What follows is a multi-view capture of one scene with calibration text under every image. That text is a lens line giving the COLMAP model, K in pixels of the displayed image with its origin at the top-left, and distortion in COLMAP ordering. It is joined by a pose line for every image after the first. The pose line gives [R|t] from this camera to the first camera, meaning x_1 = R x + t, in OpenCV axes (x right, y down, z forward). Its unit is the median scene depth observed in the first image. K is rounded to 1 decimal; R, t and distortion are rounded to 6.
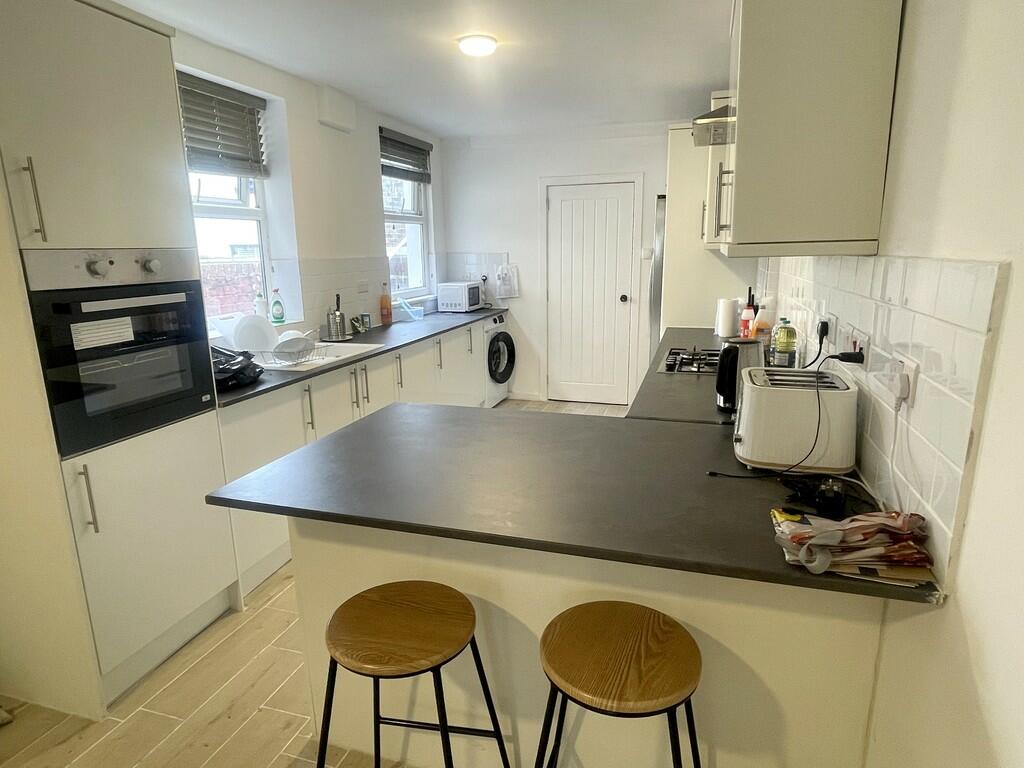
lens RADIAL K [[593.2, 0, 512.0], [0, 593.2, 384.0], [0, 0, 1]] dist [0.000451, -0.001082]
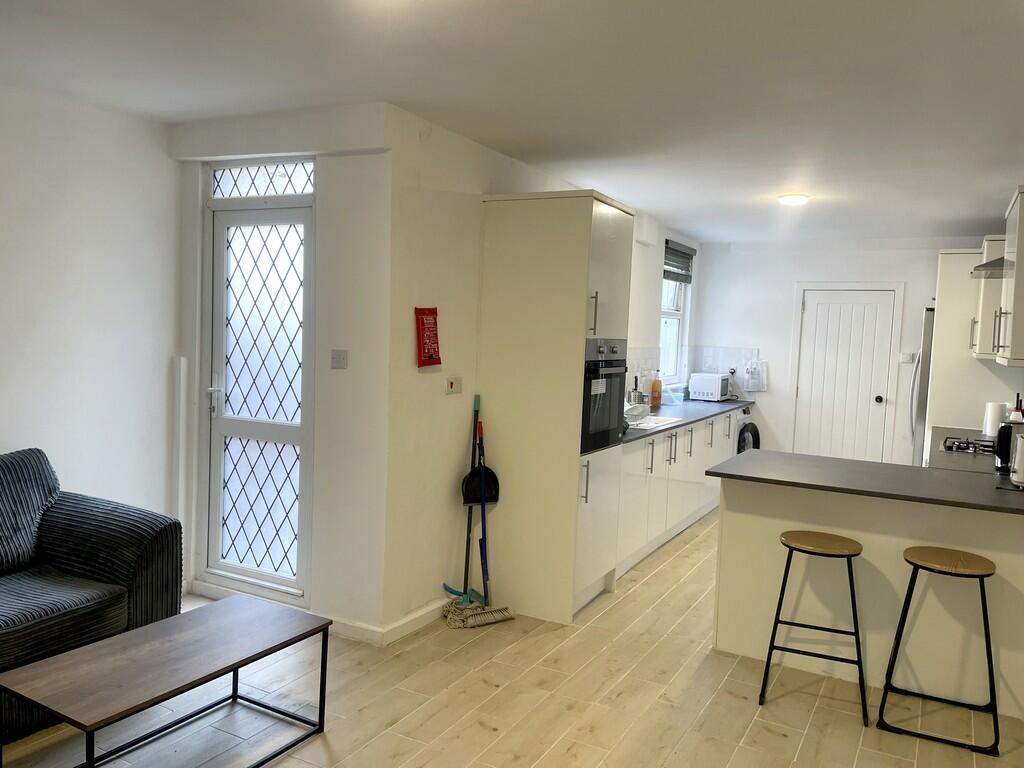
lens RADIAL K [[774.2, 0, 512.0], [0, 774.2, 384.0], [0, 0, 1]] dist [0.100257, -0.132667]
pose [[0.980049, 0.067203, -0.187050, -0.206673], [-0.096046, 0.984058, -0.149684, 0.107238], [0.174009, 0.164663, 0.970880, -0.493369]]
